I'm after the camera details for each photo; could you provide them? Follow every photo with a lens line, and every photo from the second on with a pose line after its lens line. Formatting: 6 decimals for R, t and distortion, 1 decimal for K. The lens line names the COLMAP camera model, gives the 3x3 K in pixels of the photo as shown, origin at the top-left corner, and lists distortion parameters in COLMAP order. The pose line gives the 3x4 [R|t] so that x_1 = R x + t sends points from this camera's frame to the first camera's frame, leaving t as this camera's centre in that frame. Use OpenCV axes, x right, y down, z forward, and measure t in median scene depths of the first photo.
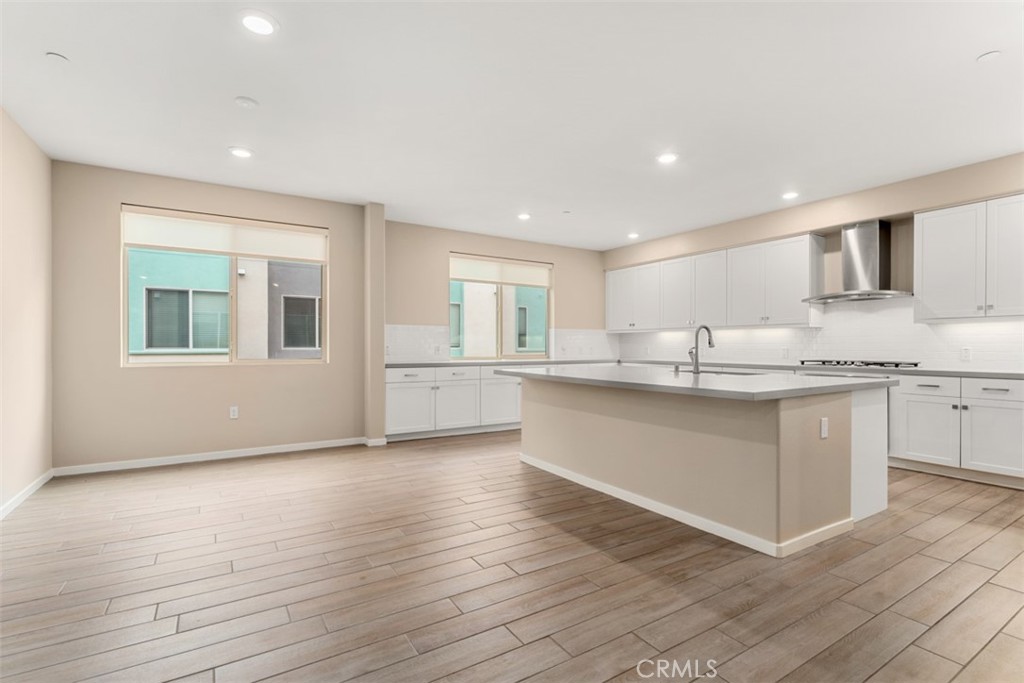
lens RADIAL K [[477.9, 0, 507.2], [0, 477.9, 343.6], [0, 0, 1]] dist [0.001831, 0.000269]
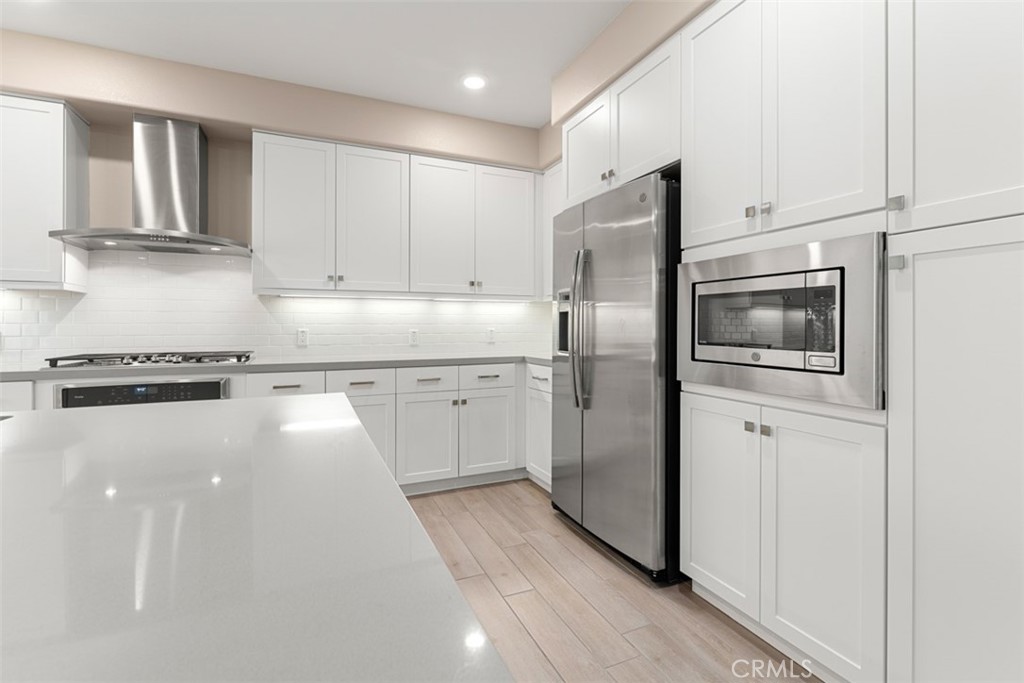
lens RADIAL K [[463.8, 0, 513.1], [0, 463.8, 328.0], [0, 0, 1]] dist [-0.011412, 0.000122]
pose [[0.135951, -0.003023, 0.990711, 0.215908], [-0.003327, 0.999988, 0.003508, 0.001713], [-0.990710, -0.003773, 0.135939, 0.459933]]
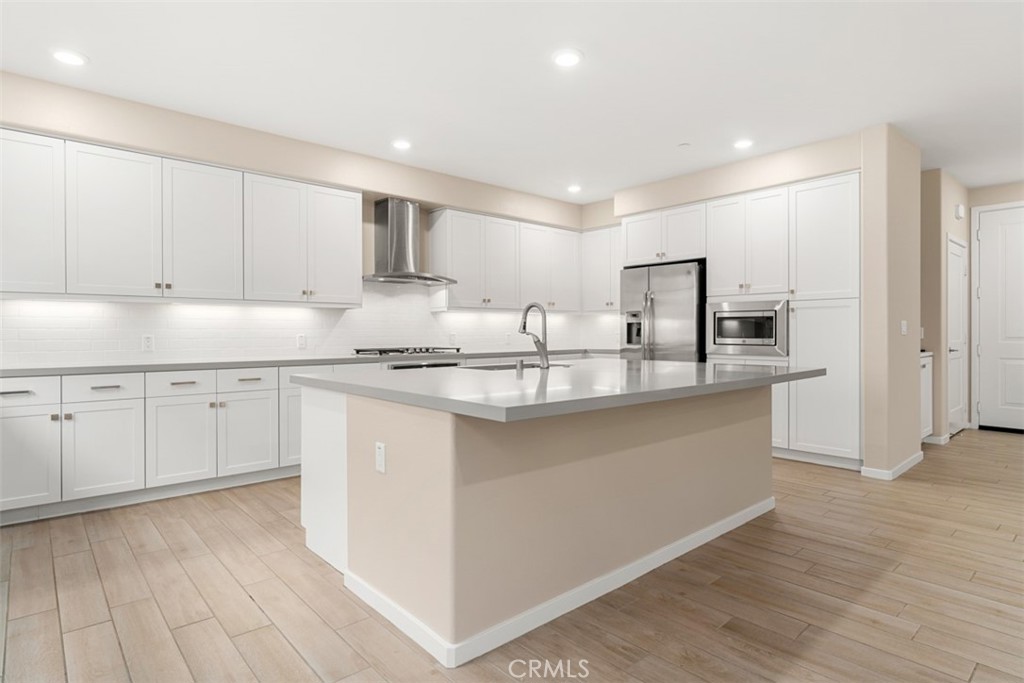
lens RADIAL K [[545.9, 0, 509.6], [0, 545.9, 335.4], [0, 0, 1]] dist [0.000185, -0.001436]
pose [[-0.169851, -0.005009, 0.985457, -0.314075], [0.000461, 0.999987, 0.005162, 0.005492], [-0.985470, 0.001331, -0.169847, 0.893952]]
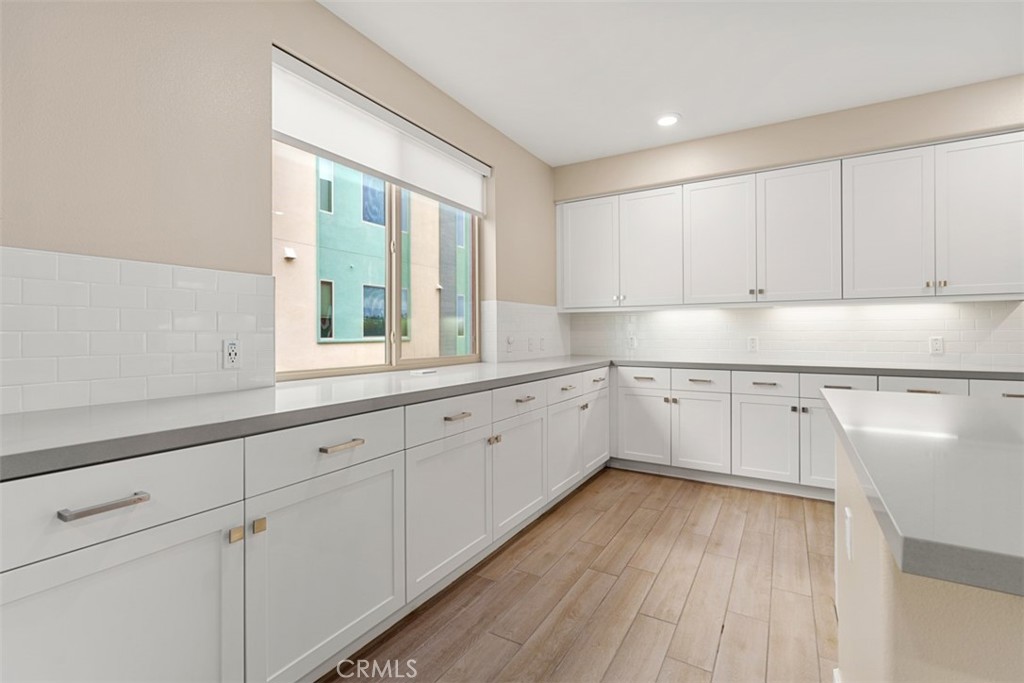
lens RADIAL K [[466.5, 0, 507.4], [0, 466.5, 331.2], [0, 0, 1]] dist [0.000630, 0.000176]
pose [[0.888434, -0.001308, 0.459003, -0.149759], [0.002093, 0.999997, -0.001201, 0.000353], [-0.459000, 0.002028, 0.888434, 0.794489]]
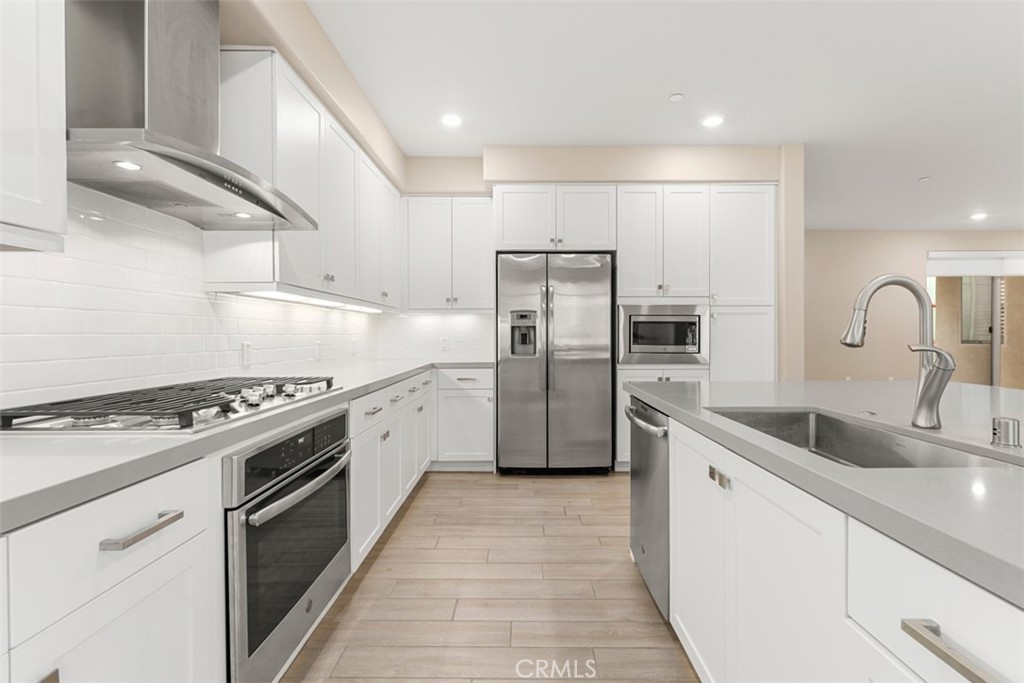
lens RADIAL K [[458.8, 0, 526.5], [0, 458.8, 336.2], [0, 0, 1]] dist [0.002164, 0.000022]
pose [[-0.855893, -0.000665, 0.517153, 0.348204], [-0.000316, 1.000000, 0.000763, 0.000685], [-0.517153, 0.000490, -0.855893, 1.046920]]
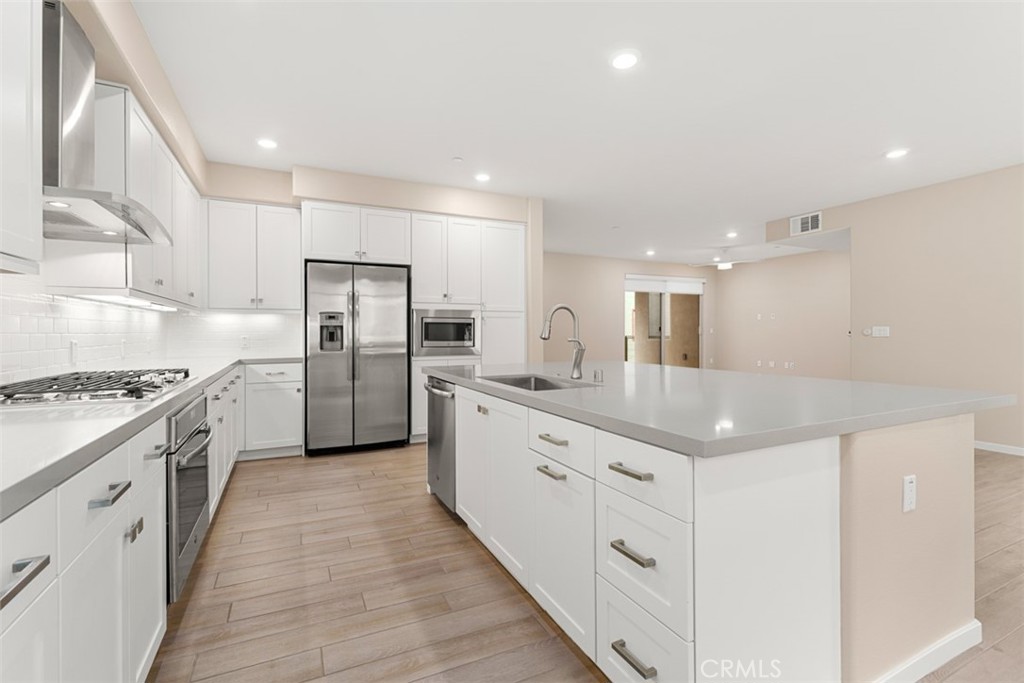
lens RADIAL K [[461.1, 0, 514.4], [0, 461.1, 330.1], [0, 0, 1]] dist [0.001537, 0.000002]
pose [[-0.995136, 0.002127, 0.098491, 0.312417], [0.001444, 0.999974, -0.007003, 0.000049], [-0.098503, -0.006826, -0.995113, 1.226059]]
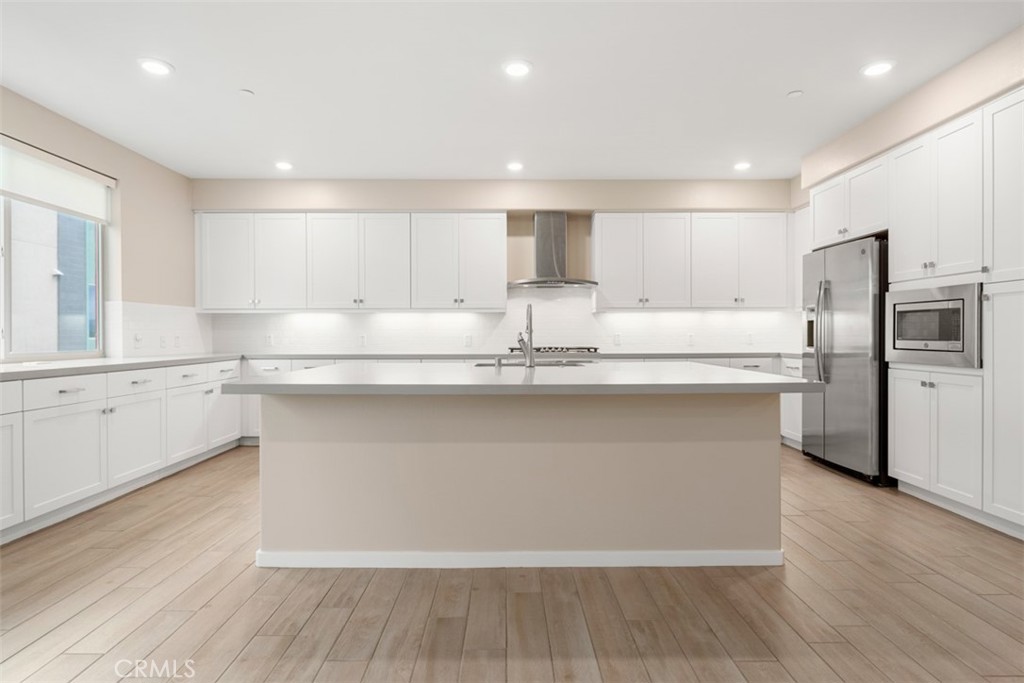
lens RADIAL K [[545.9, 0, 509.6], [0, 545.9, 335.4], [0, 0, 1]] dist [0.000185, -0.001436]
pose [[0.521003, -0.002685, 0.853550, -0.271920], [0.000427, 0.999996, 0.002885, 0.006956], [-0.853554, -0.001139, 0.521002, 0.430473]]
